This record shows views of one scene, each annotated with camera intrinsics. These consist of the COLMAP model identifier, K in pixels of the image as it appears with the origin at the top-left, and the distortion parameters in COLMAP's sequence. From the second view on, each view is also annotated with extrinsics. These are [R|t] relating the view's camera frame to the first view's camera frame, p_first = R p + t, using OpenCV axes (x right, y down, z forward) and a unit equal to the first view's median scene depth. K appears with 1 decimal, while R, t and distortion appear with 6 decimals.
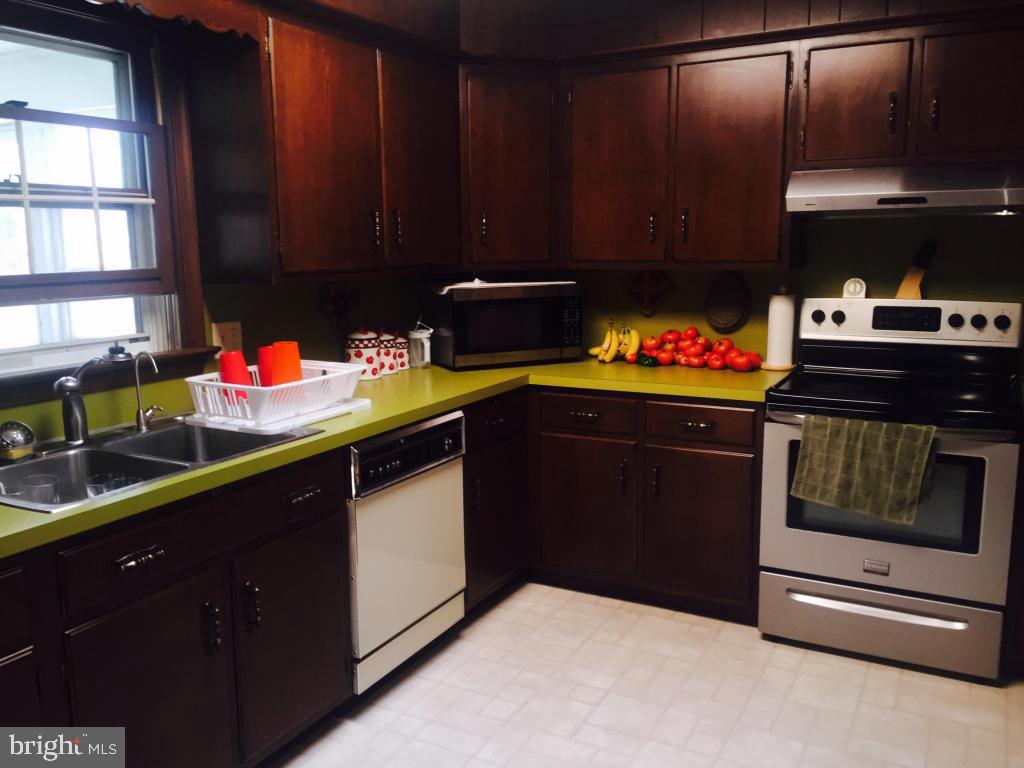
lens RADIAL K [[878.7, 0, 515.6], [0, 878.7, 386.5], [0, 0, 1]] dist [0.067382, -0.078402]
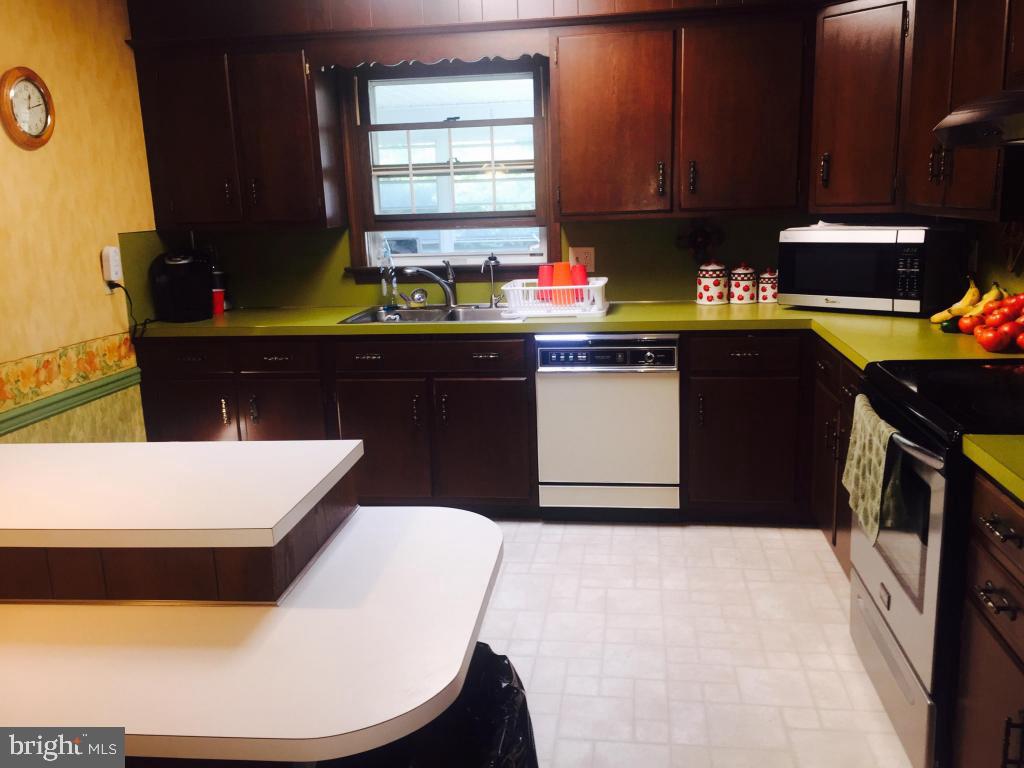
lens RADIAL K [[878.7, 0, 518.1], [0, 878.7, 381.9], [0, 0, 1]] dist [0.067382, -0.078402]
pose [[0.347592, 0.190704, -0.918048, 1.045683], [-0.132011, 0.979300, 0.153445, -0.066941], [0.928306, 0.067856, 0.365572, 0.403706]]
